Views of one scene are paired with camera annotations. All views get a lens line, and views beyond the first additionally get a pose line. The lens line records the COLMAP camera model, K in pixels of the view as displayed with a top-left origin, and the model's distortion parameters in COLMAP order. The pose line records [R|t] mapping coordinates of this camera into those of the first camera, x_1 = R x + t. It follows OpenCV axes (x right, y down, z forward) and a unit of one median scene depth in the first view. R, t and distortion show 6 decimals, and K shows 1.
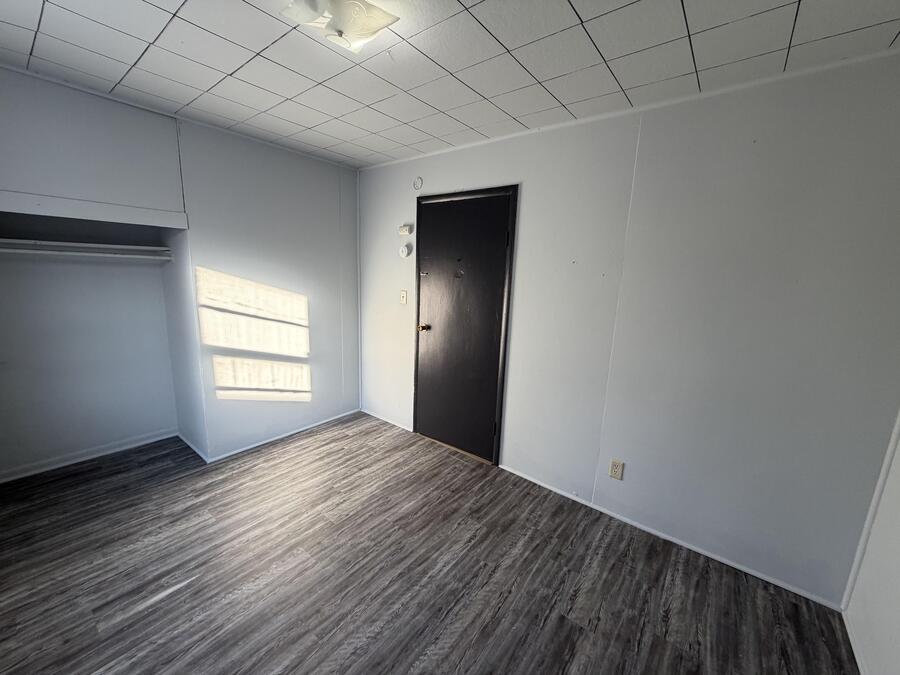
lens RADIAL K [[354.7, 0, 449.5], [0, 354.7, 338.7], [0, 0, 1]] dist [-0.000327, 0.000135]
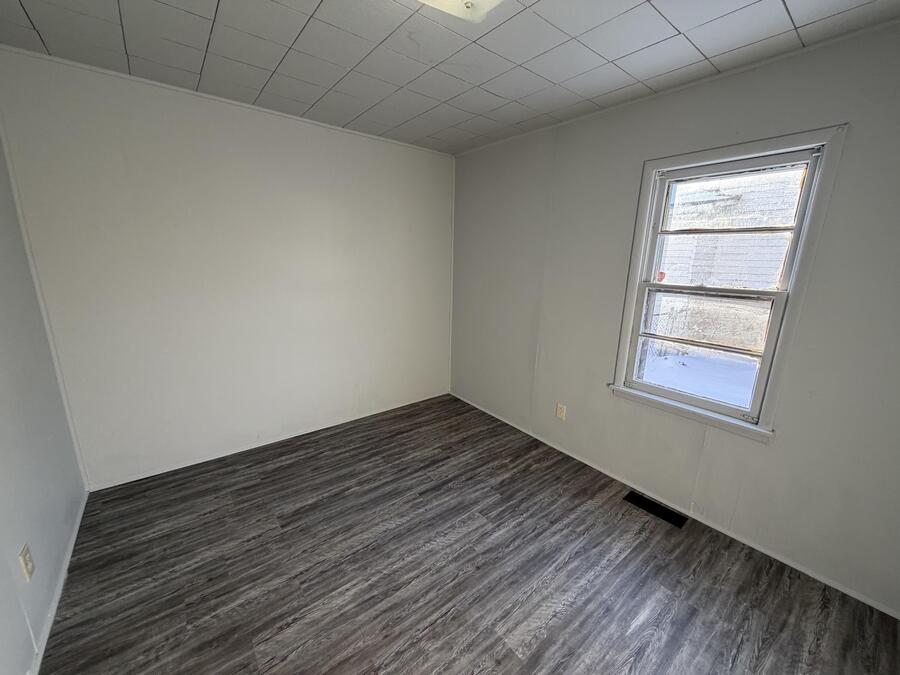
lens RADIAL K [[354.7, 0, 446.5], [0, 354.7, 337.4], [0, 0, 1]] dist [-0.000327, 0.000135]
pose [[-0.969513, -0.112406, 0.217737, -0.389301], [-0.014329, 0.913065, 0.407562, -0.299301], [-0.244620, 0.392017, -0.886839, 1.537702]]
